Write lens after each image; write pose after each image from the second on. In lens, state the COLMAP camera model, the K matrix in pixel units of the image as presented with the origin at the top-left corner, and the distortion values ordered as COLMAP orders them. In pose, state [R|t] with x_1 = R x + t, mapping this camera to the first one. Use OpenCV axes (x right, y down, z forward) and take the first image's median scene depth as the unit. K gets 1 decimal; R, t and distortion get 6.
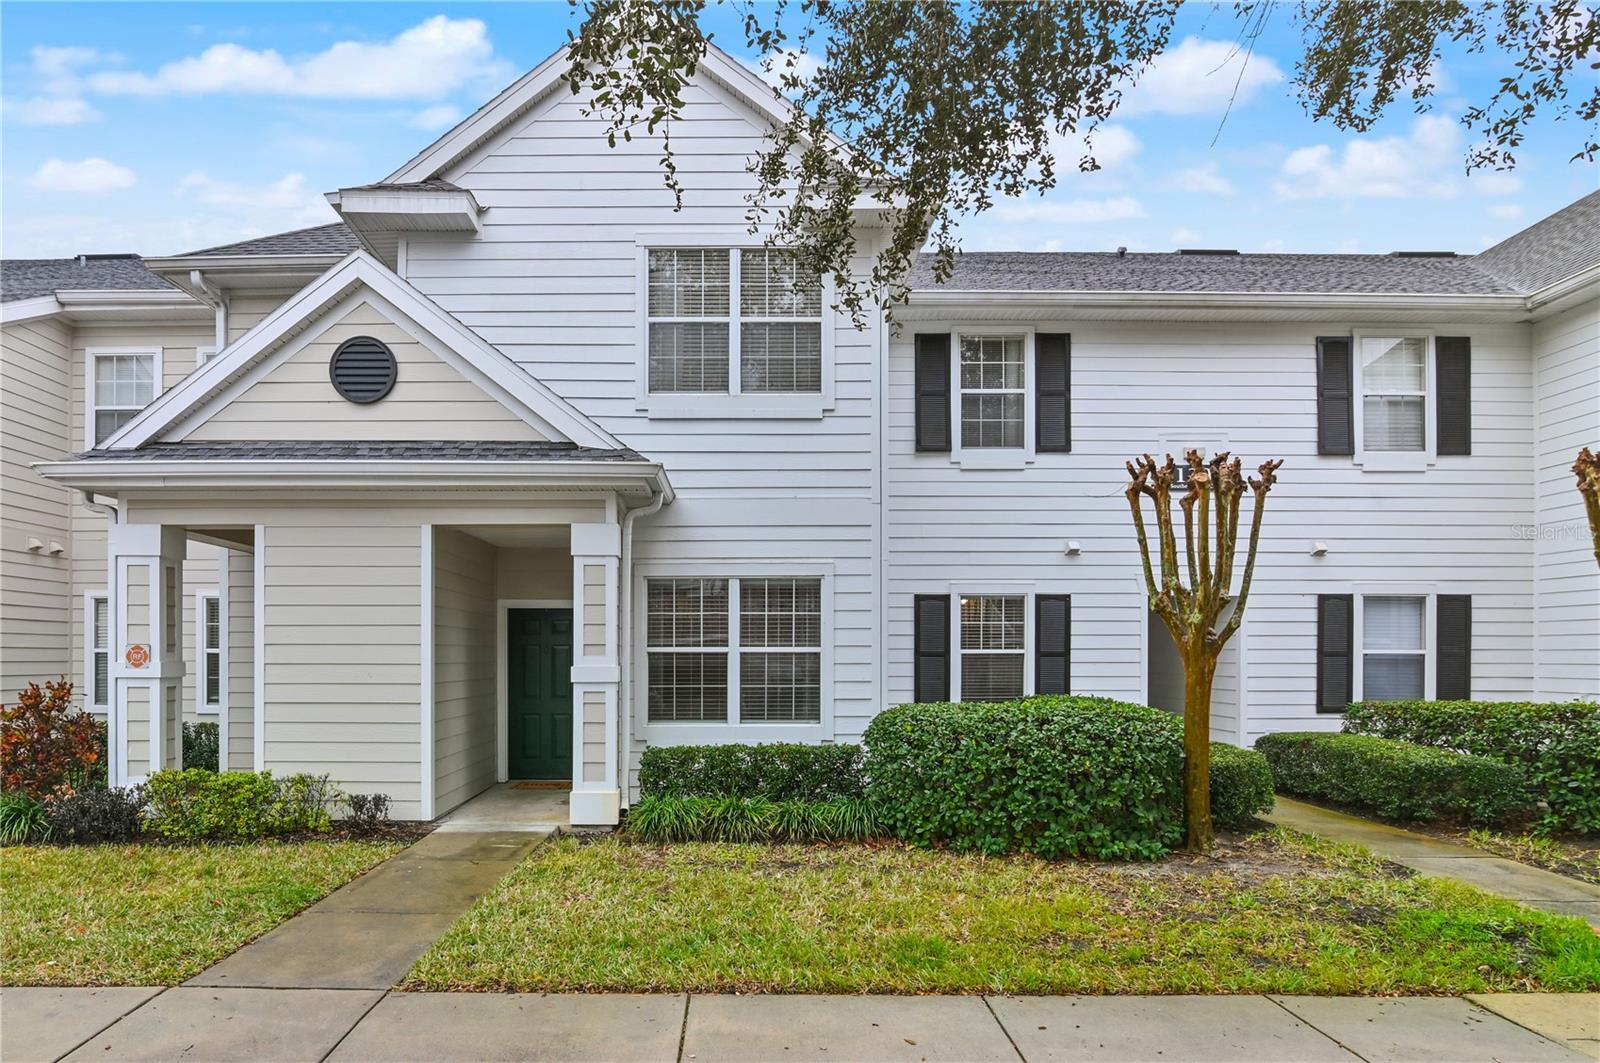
lens RADIAL K [[870.8, 0, 798.0], [0, 870.8, 657.3], [0, 0, 1]] dist [-0.017118, 0.000704]
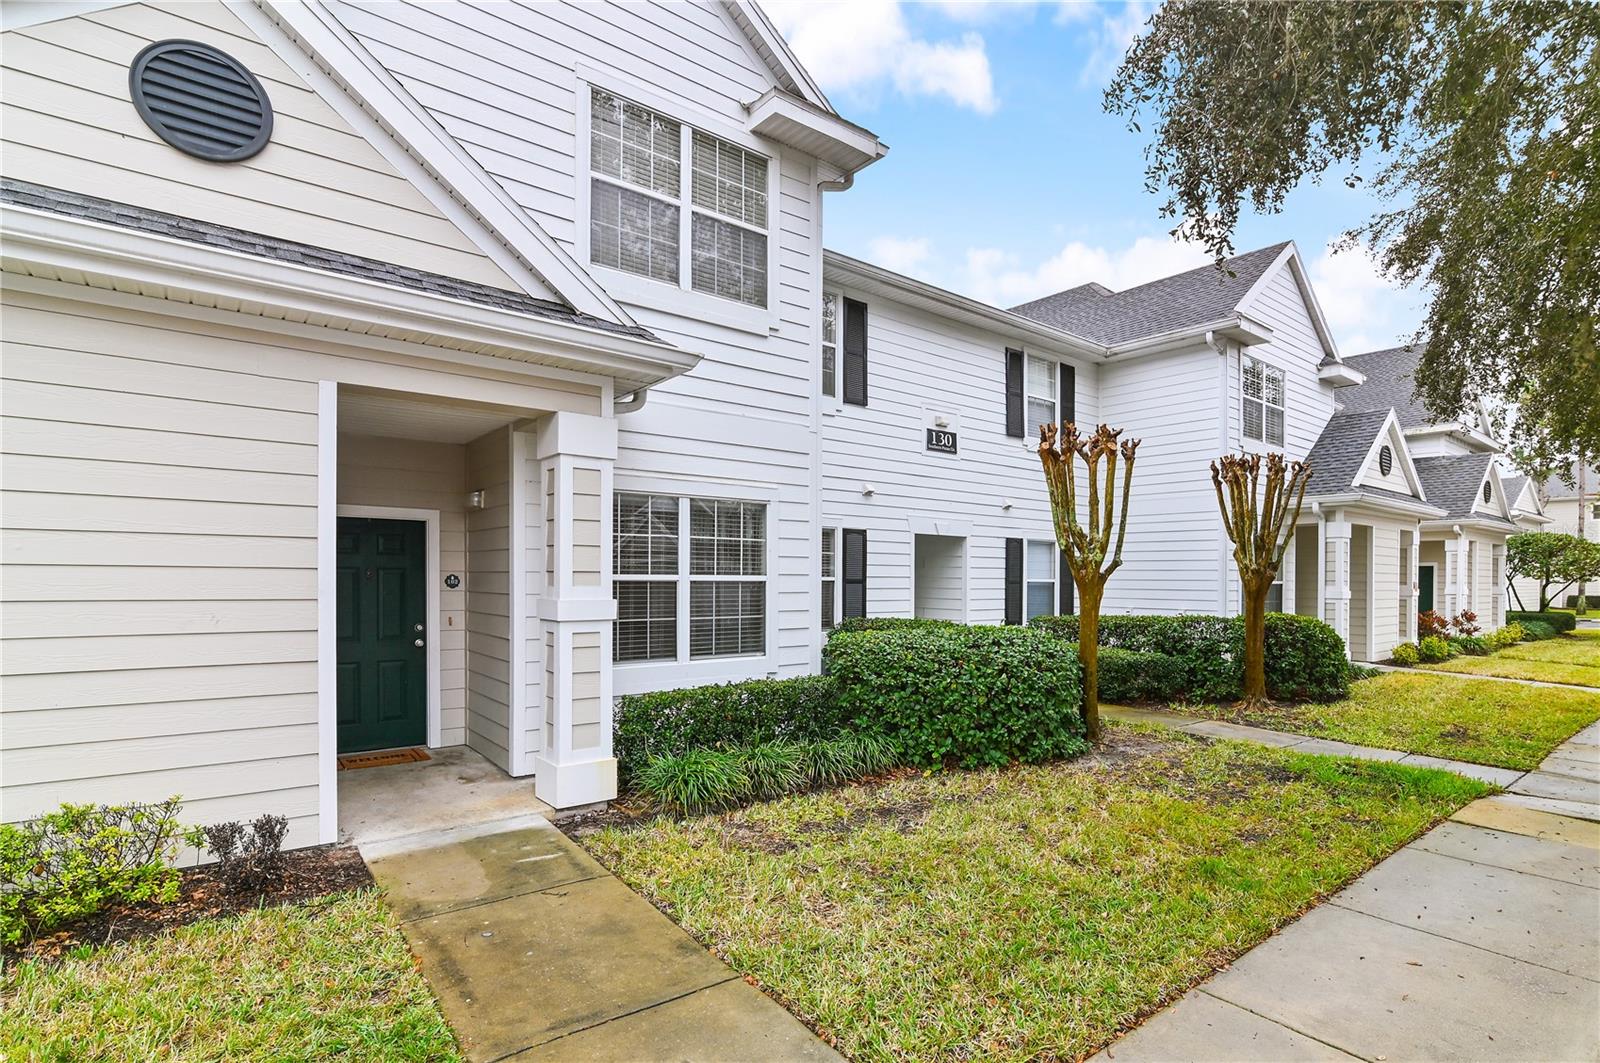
lens RADIAL K [[744.2, 0, 800.3], [0, 744.2, 582.6], [0, 0, 1]] dist [-0.018888, -0.000052]
pose [[0.797139, 0.001387, 0.603795, -0.436669], [-0.005997, 0.999966, 0.005620, -0.008833], [-0.603766, -0.008101, 0.797120, 0.325470]]
